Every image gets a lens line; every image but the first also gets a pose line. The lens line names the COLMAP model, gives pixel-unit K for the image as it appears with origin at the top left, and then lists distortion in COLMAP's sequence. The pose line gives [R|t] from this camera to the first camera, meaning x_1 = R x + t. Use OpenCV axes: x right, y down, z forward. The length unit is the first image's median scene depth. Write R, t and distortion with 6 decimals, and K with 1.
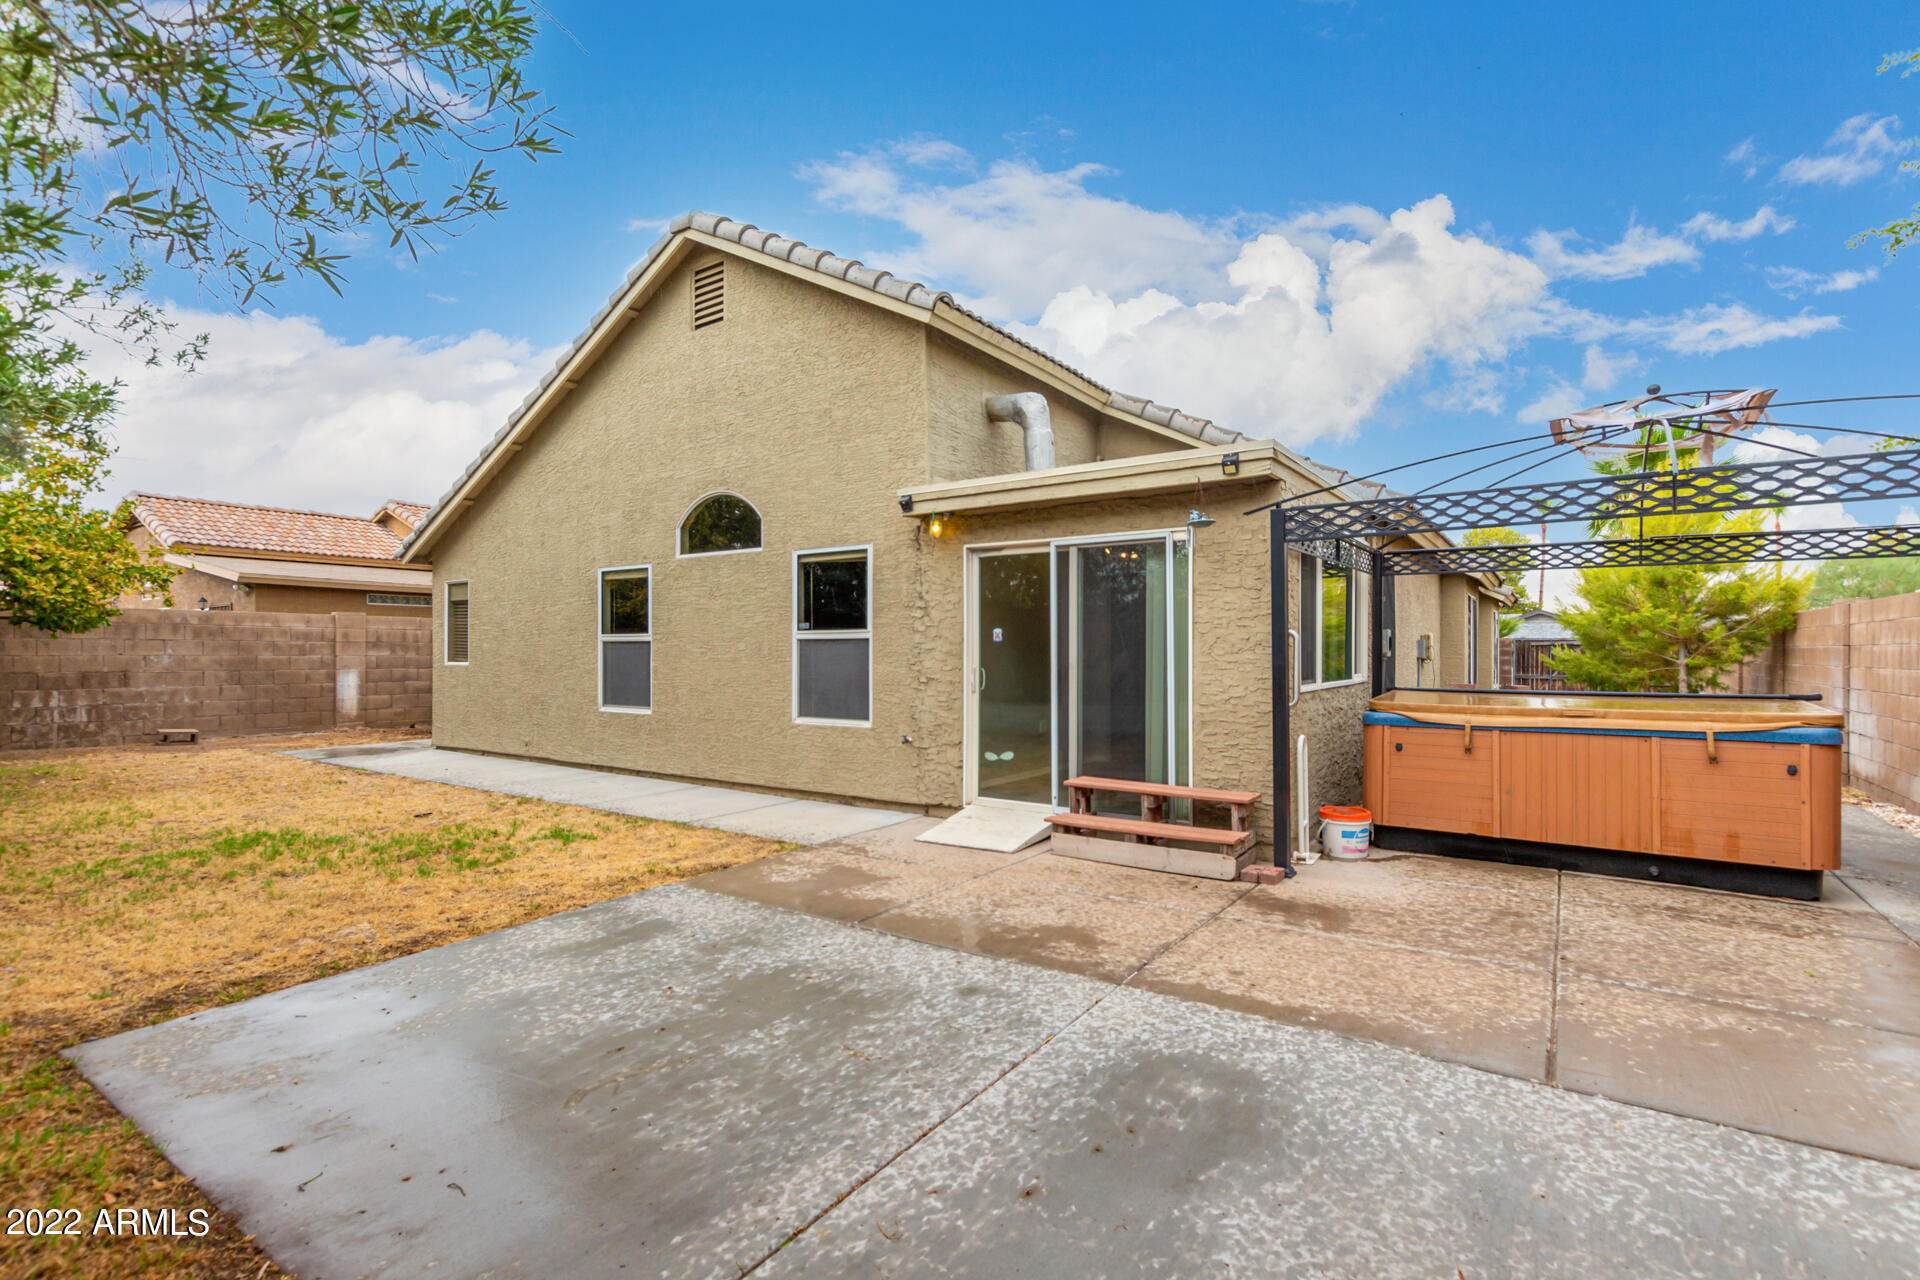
lens RADIAL K [[888.8, 0, 961.7], [0, 888.8, 658.1], [0, 0, 1]] dist [0.002366, -0.001143]
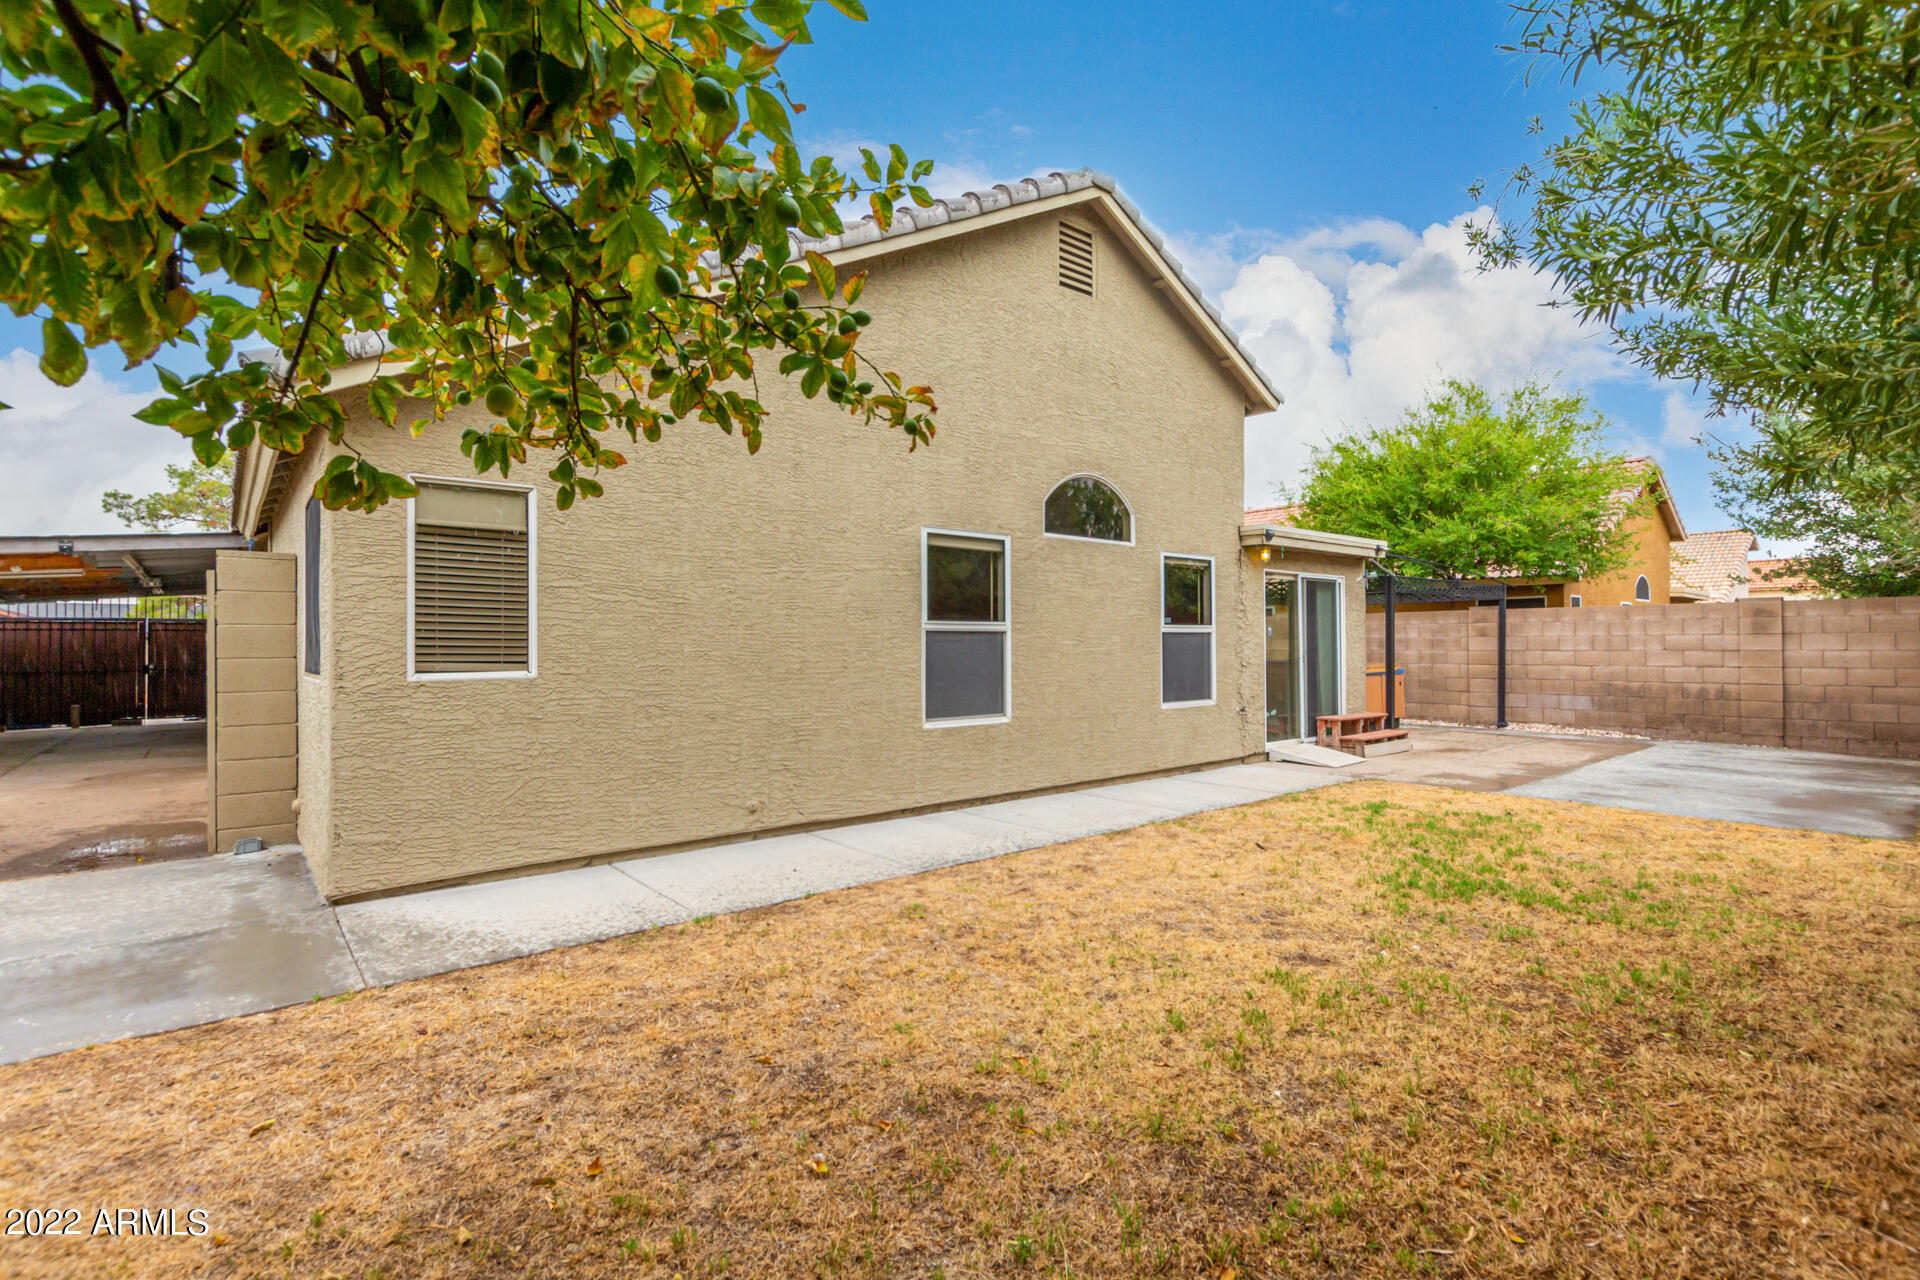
lens RADIAL K [[900.9, 0, 966.9], [0, 900.9, 643.0], [0, 0, 1]] dist [0.002882, -0.000444]
pose [[0.253629, 0.000529, 0.967301, -1.225192], [0.012607, 0.999913, -0.003853, -0.006121], [-0.967219, 0.013172, 0.253600, 0.881083]]
